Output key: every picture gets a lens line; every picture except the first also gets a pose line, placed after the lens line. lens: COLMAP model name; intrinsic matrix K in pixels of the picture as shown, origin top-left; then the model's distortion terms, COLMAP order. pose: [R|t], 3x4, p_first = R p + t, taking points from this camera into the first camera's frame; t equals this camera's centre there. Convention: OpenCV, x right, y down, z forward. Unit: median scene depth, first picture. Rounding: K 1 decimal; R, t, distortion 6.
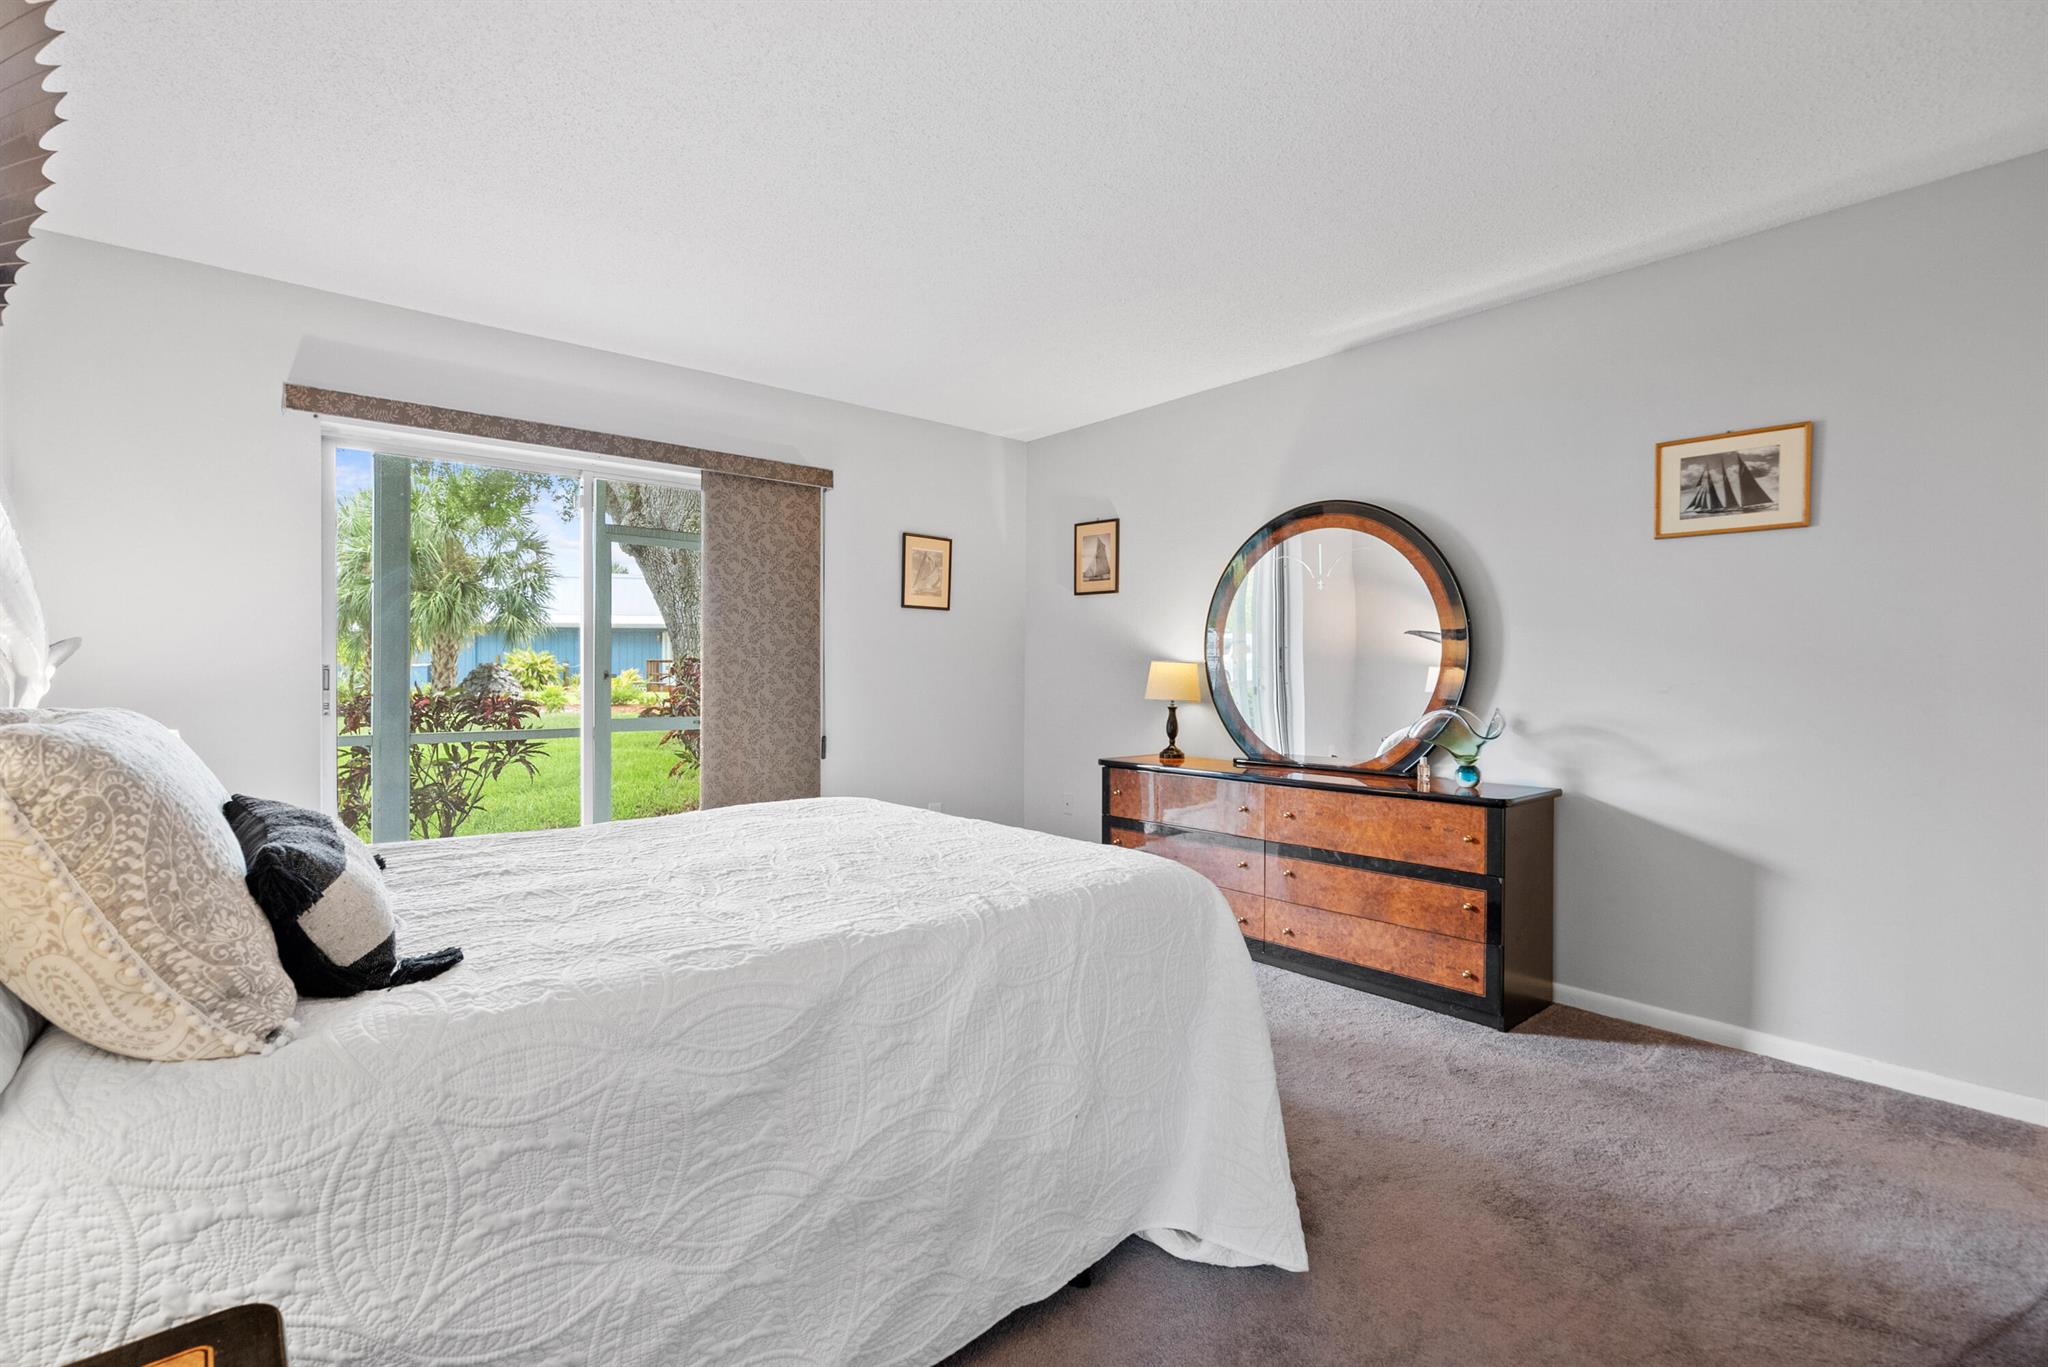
lens RADIAL K [[928.5, 0, 1019.3], [0, 928.5, 678.6], [0, 0, 1]] dist [-0.003154, 0.000135]
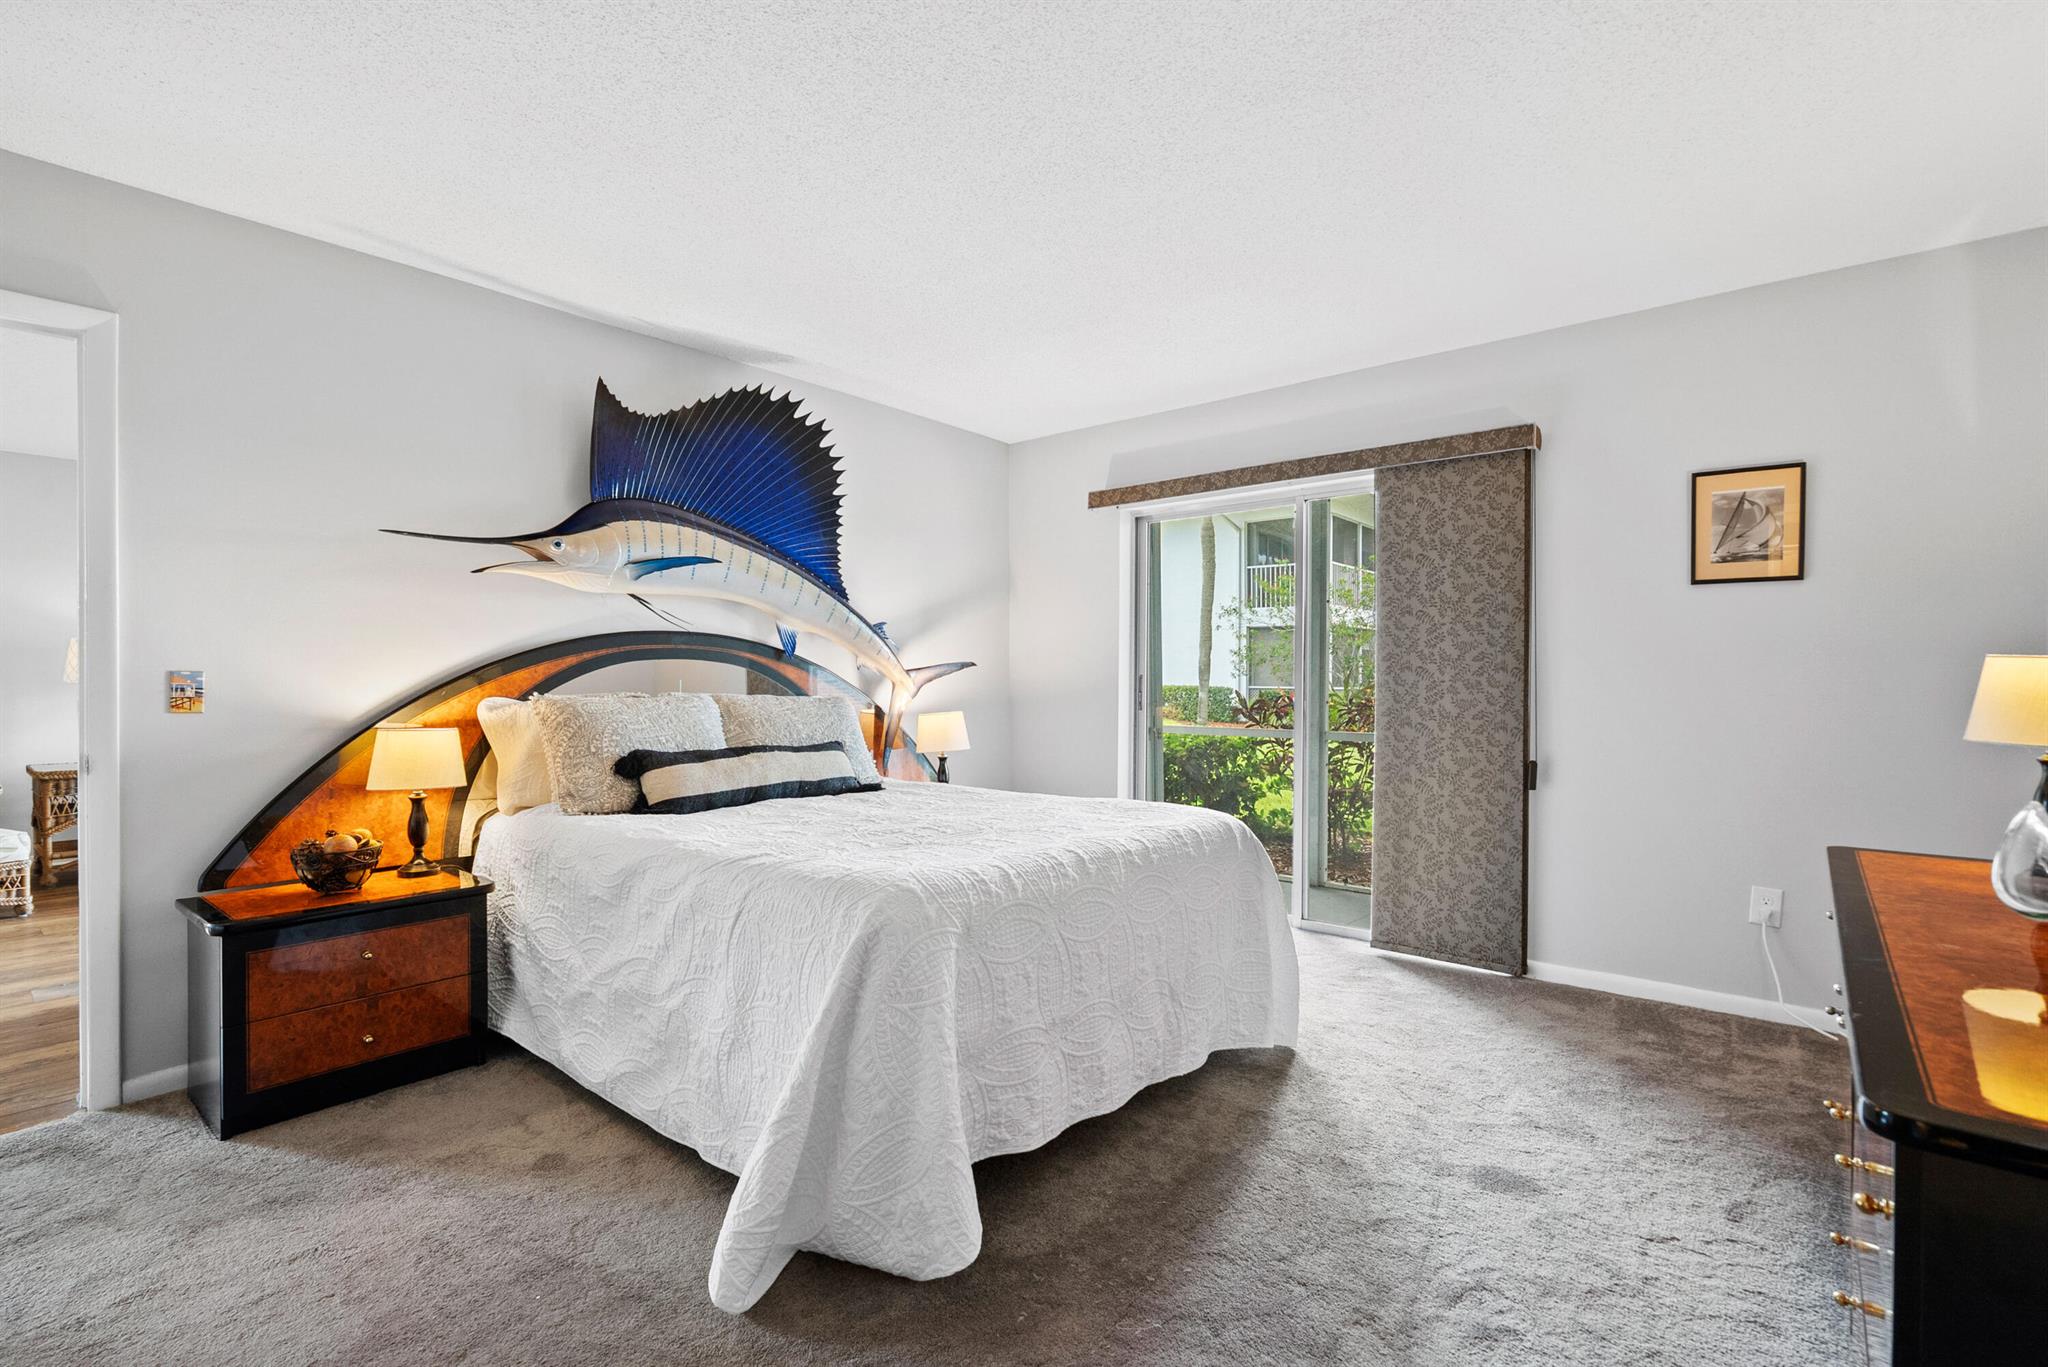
lens RADIAL K [[928.5, 0, 1027.3], [0, 928.5, 681.9], [0, 0, 1]] dist [-0.003154, 0.000135]
pose [[0.159264, 0.003988, -0.987228, 0.534764], [-0.008026, 0.999964, 0.002745, -0.004368], [0.987203, 0.007486, 0.159290, 0.479031]]
